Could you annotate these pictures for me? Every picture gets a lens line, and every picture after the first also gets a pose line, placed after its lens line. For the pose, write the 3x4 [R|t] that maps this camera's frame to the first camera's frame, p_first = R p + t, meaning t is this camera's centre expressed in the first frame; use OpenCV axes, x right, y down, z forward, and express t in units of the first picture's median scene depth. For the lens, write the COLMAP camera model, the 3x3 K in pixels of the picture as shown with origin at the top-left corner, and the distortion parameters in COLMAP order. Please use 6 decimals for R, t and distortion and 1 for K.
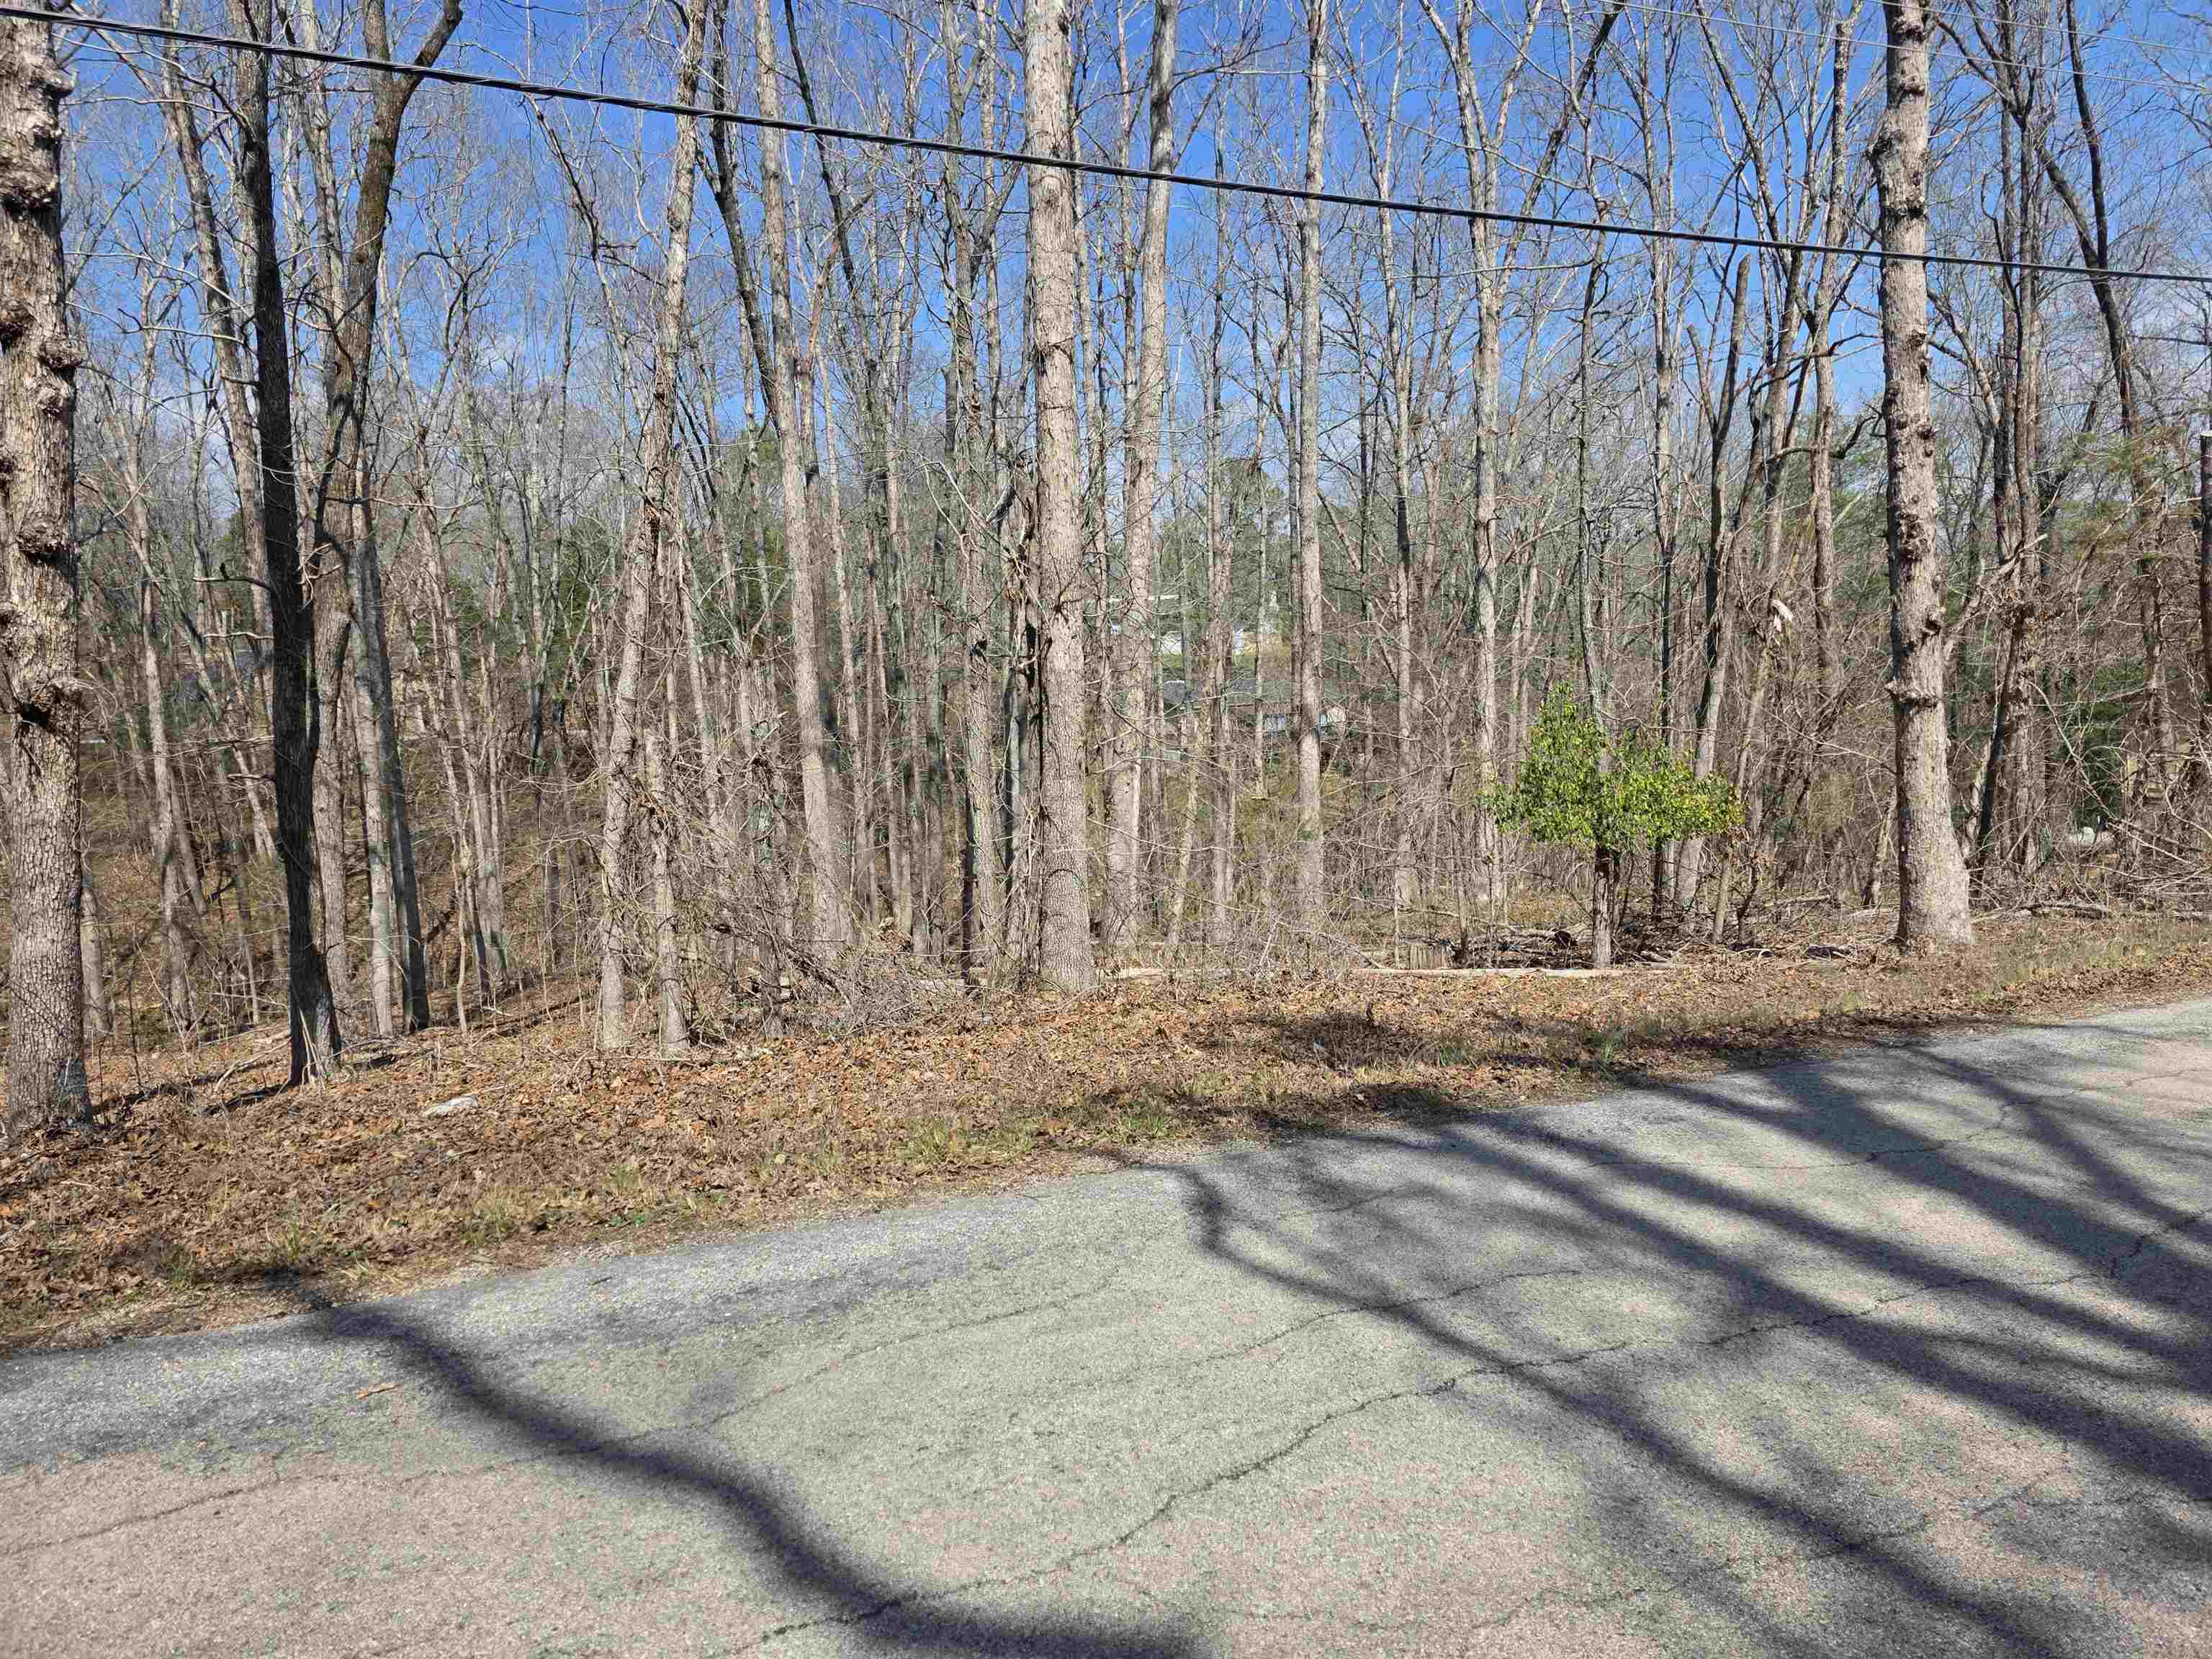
lens RADIAL K [[1473.6, 0, 1122.6], [0, 1473.6, 811.5], [0, 0, 1]] dist [0.064837, -0.057223]
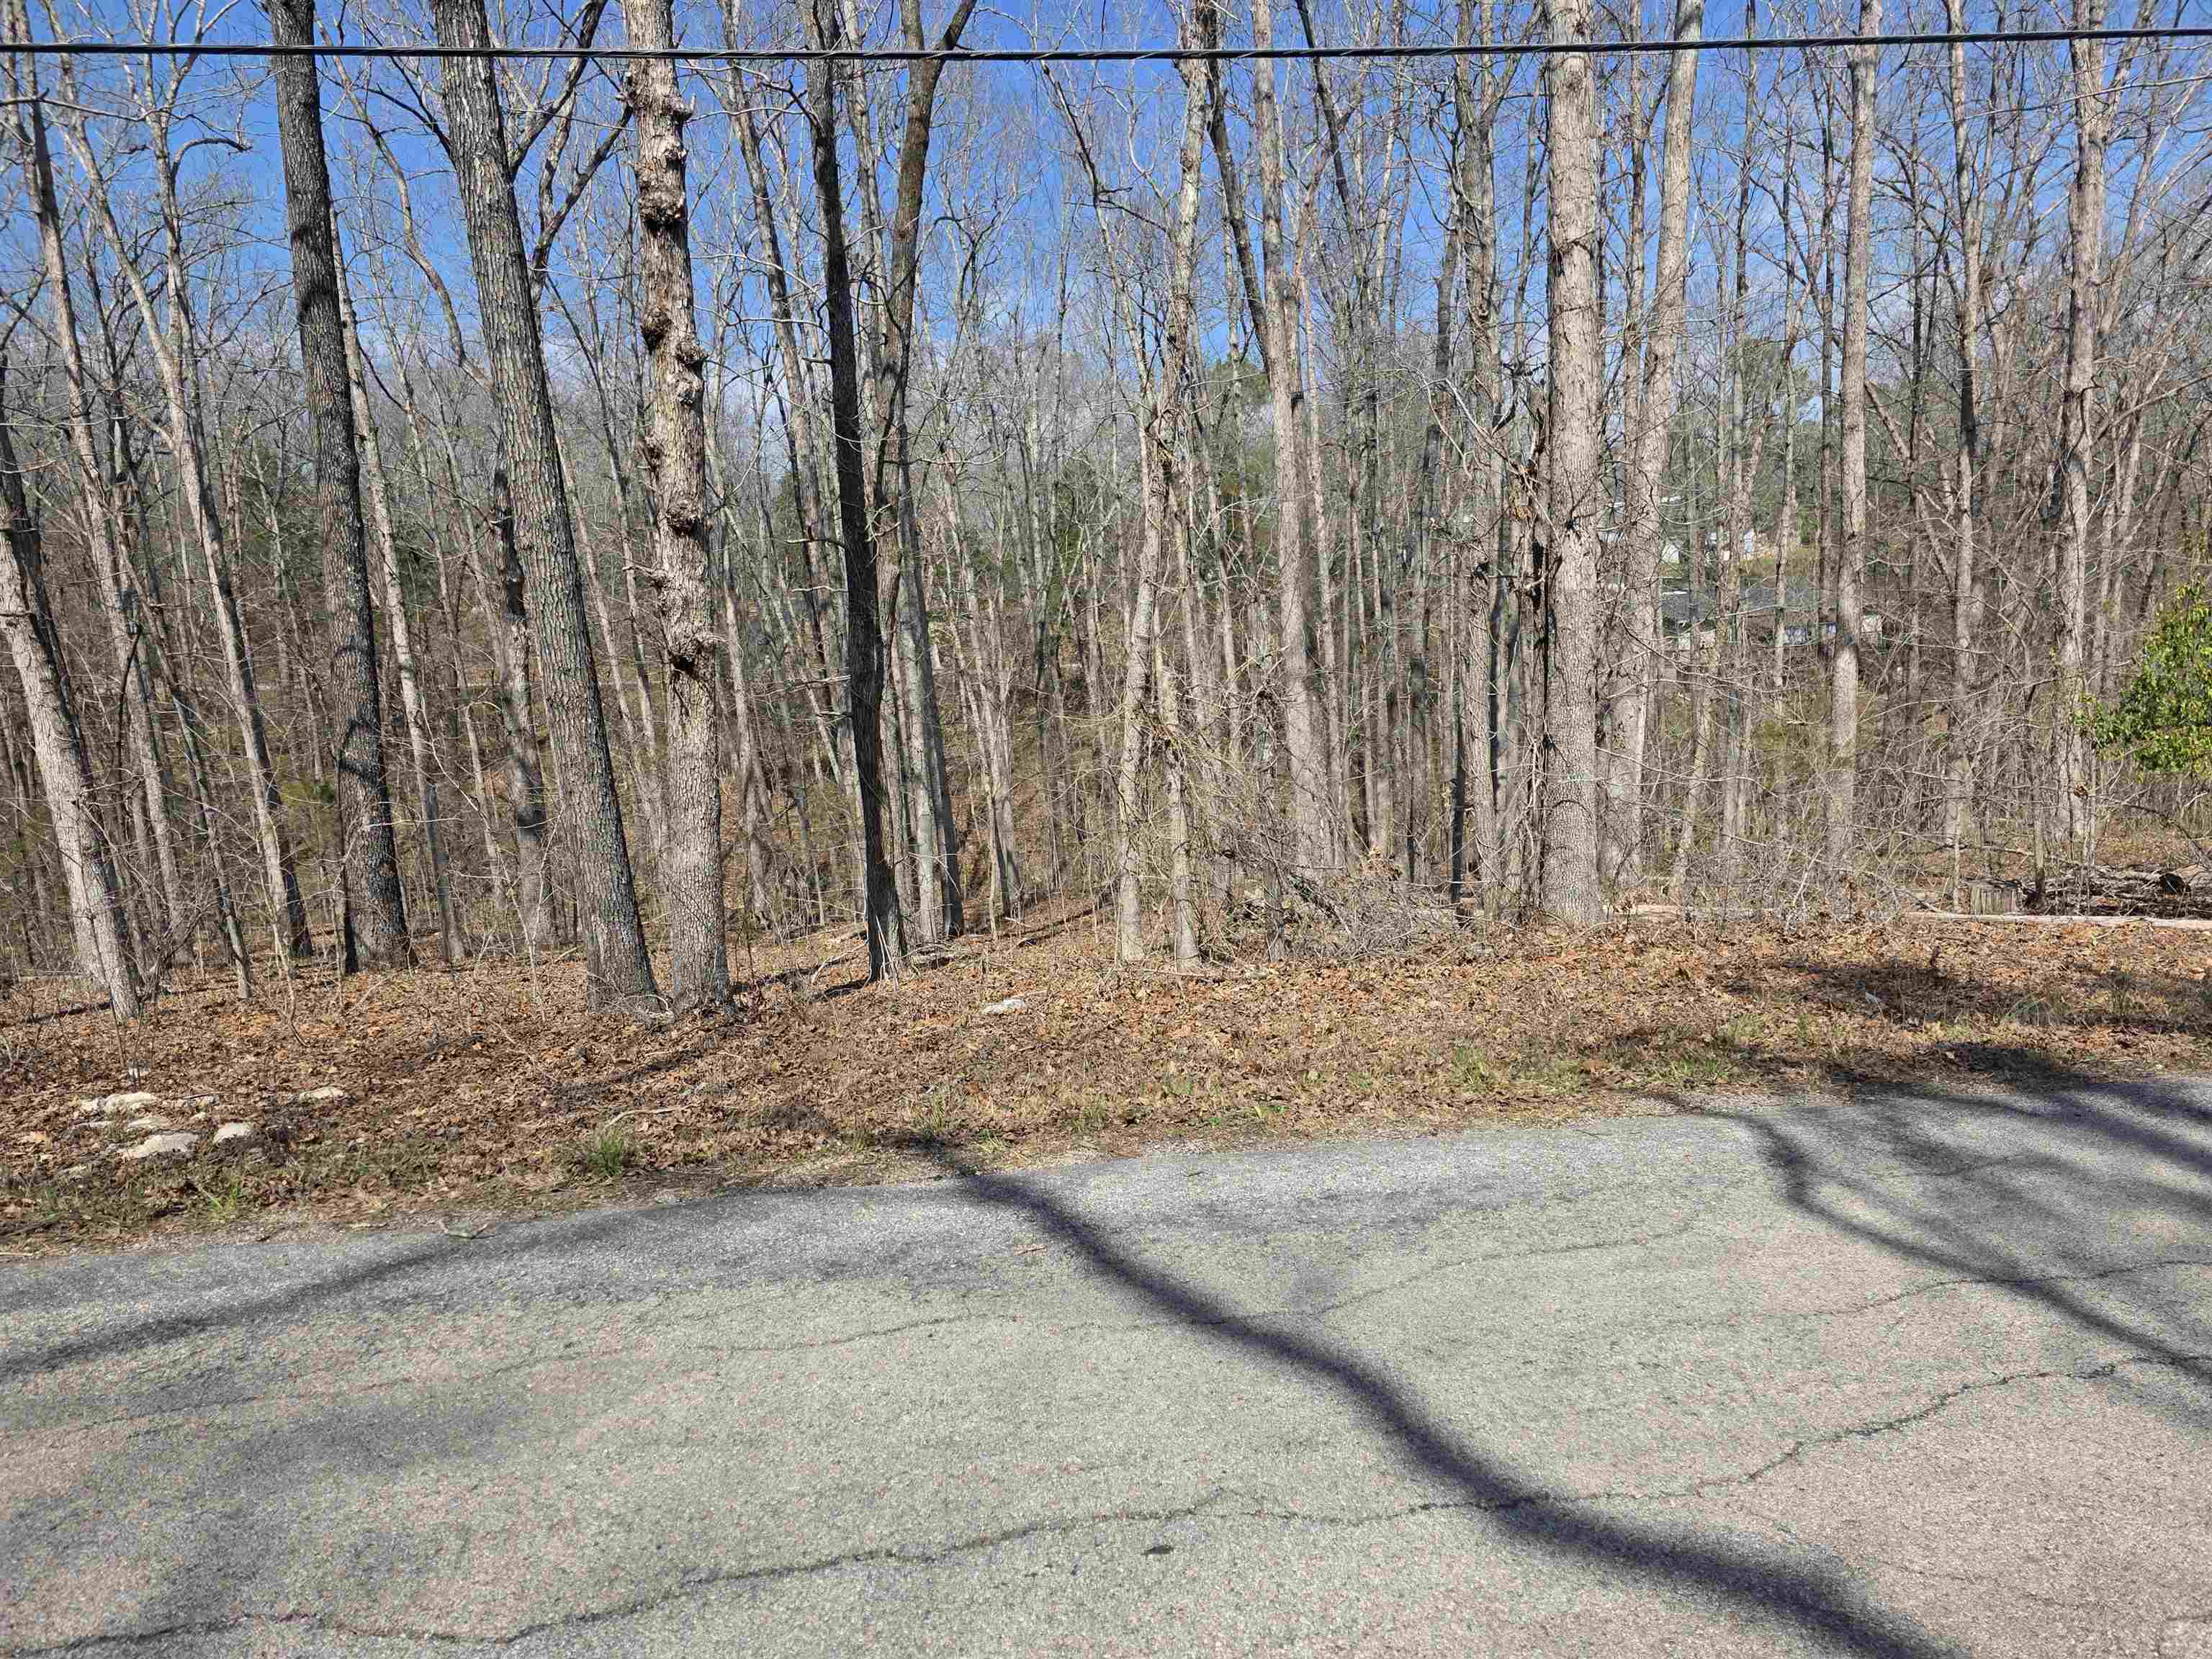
lens RADIAL K [[1473.6, 0, 1116.9], [0, 1473.6, 845.1], [0, 0, 1]] dist [0.064837, -0.057223]
pose [[0.950437, 0.017156, -0.310445, -0.020962], [0.005521, 0.997388, 0.072020, -0.002931], [0.310869, -0.070165, 0.947859, -0.013489]]
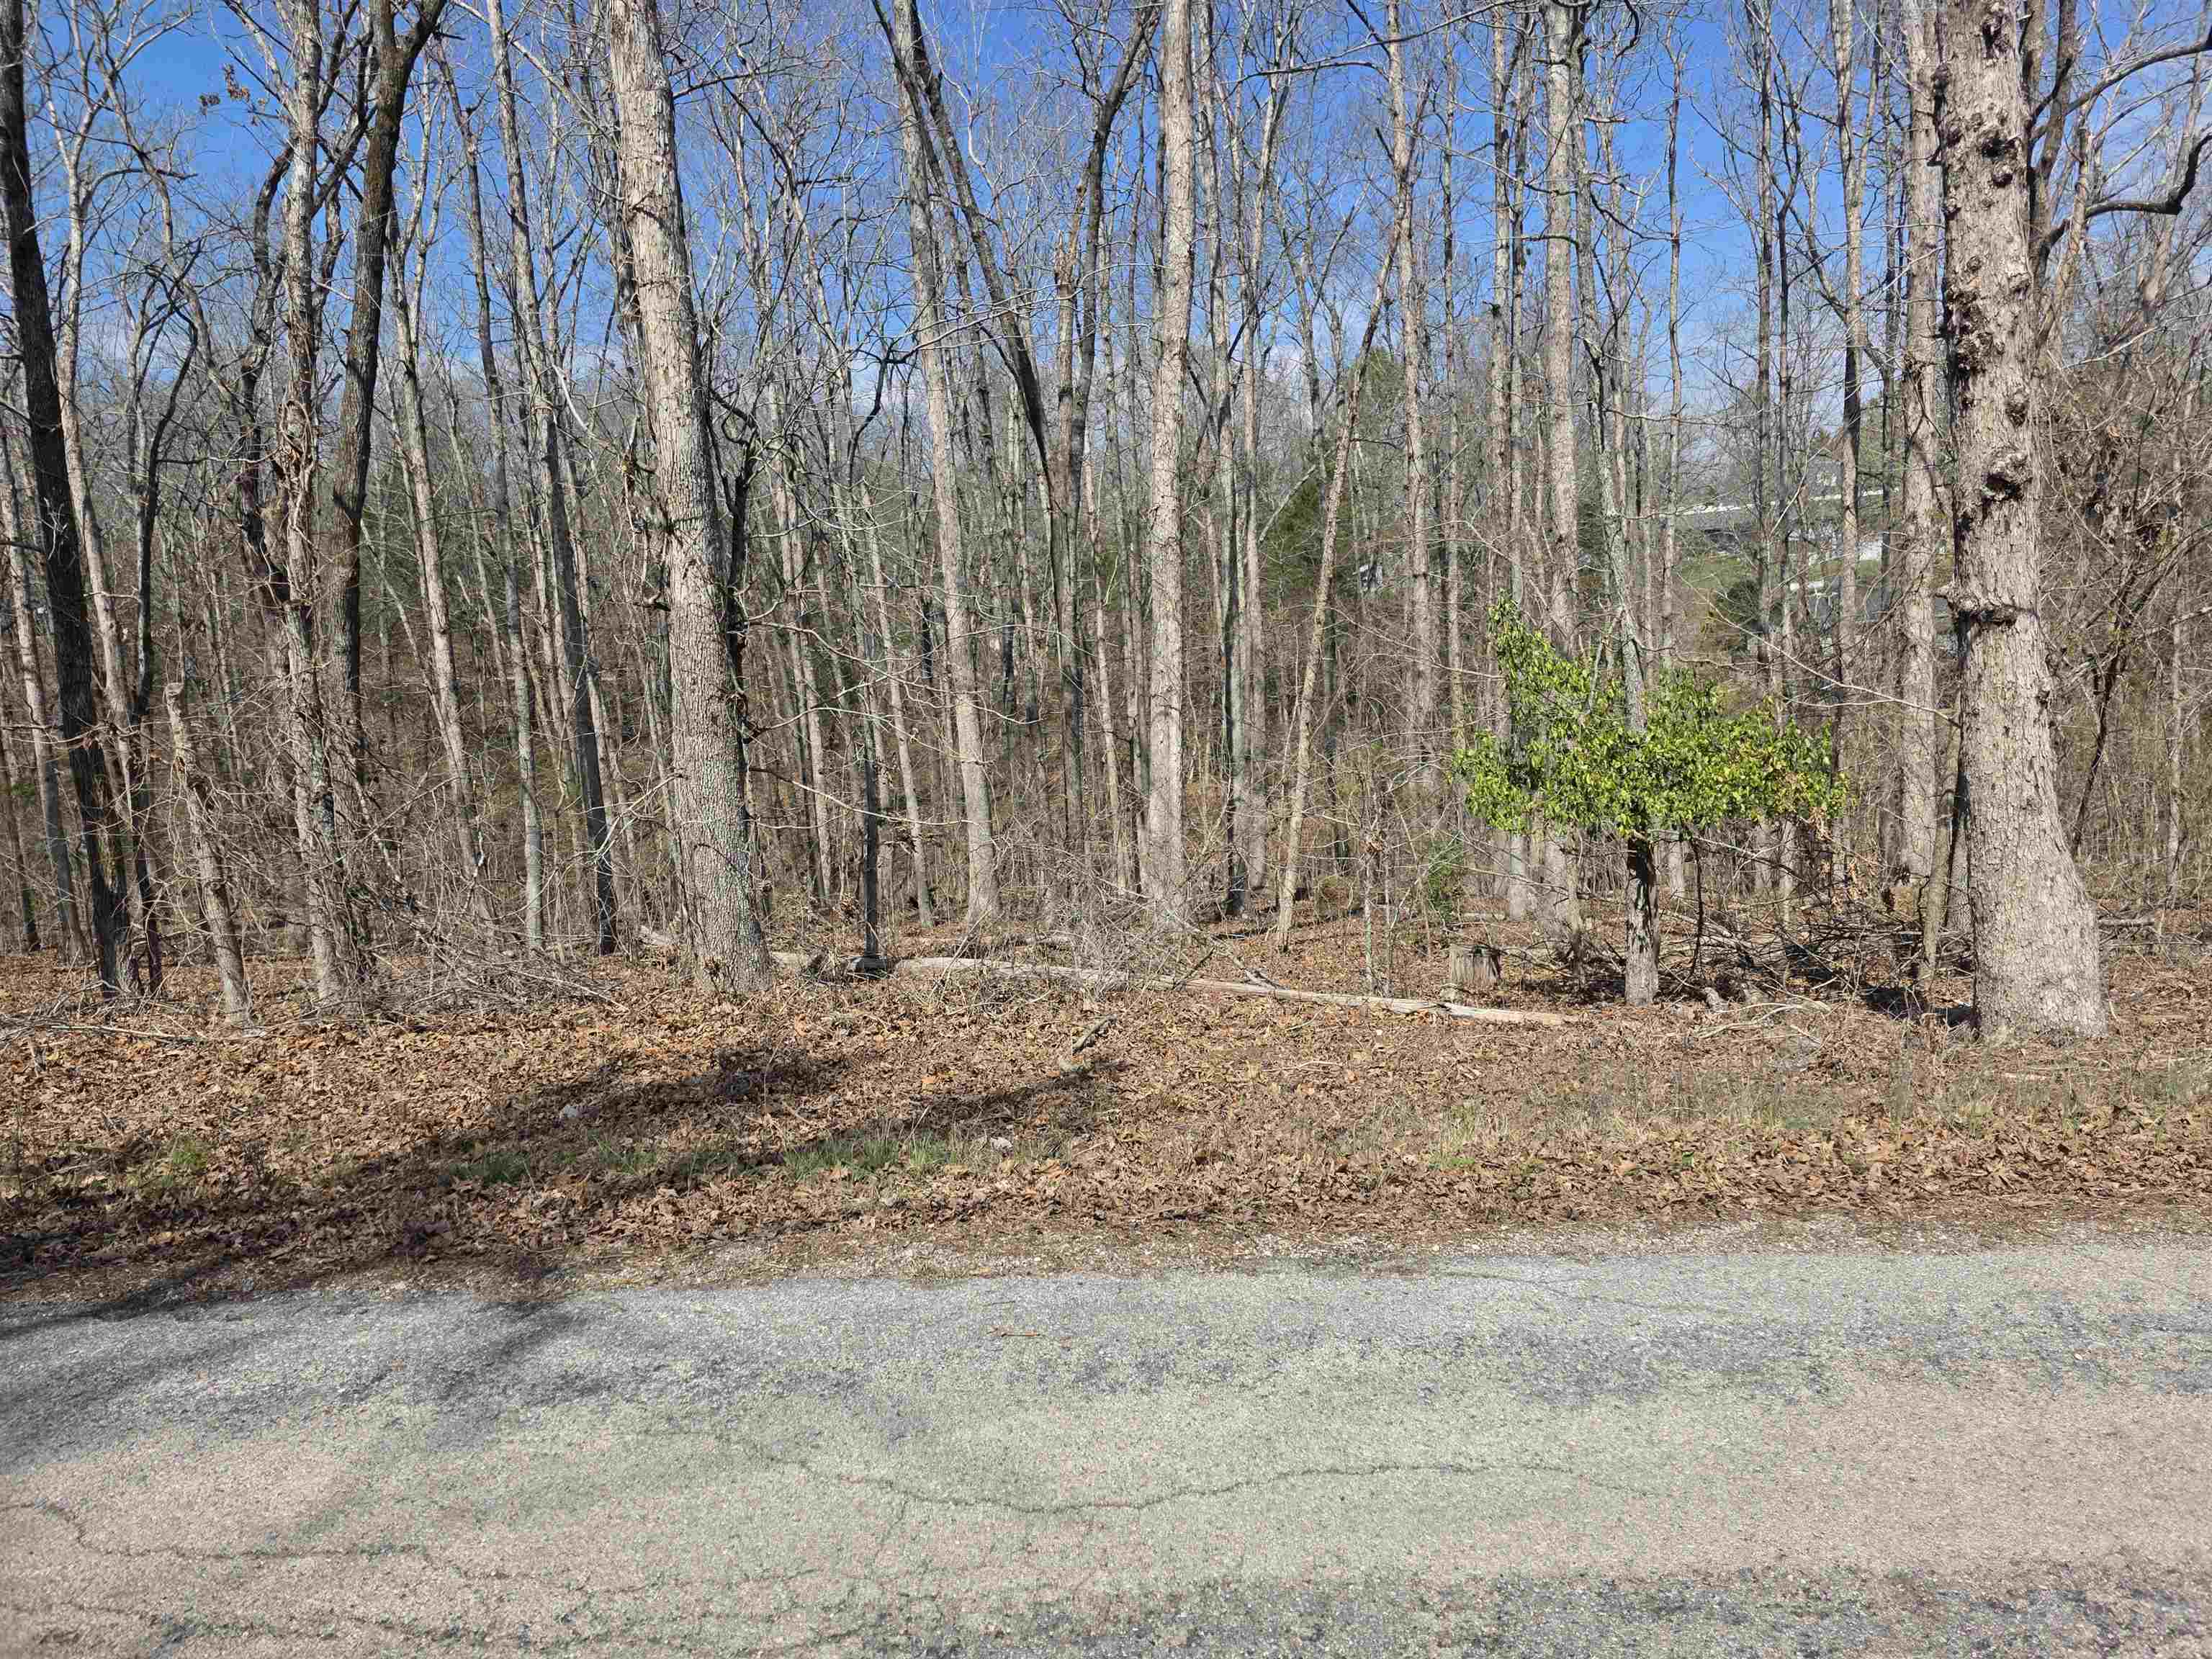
lens RADIAL K [[1473.6, 0, 1132.2], [0, 1473.6, 801.8], [0, 0, 1]] dist [0.064837, -0.057223]
pose [[0.893592, 0.030846, -0.447819, 0.580486], [-0.011564, 0.998887, 0.045729, -0.027270], [0.448731, -0.035684, 0.892954, 0.376407]]
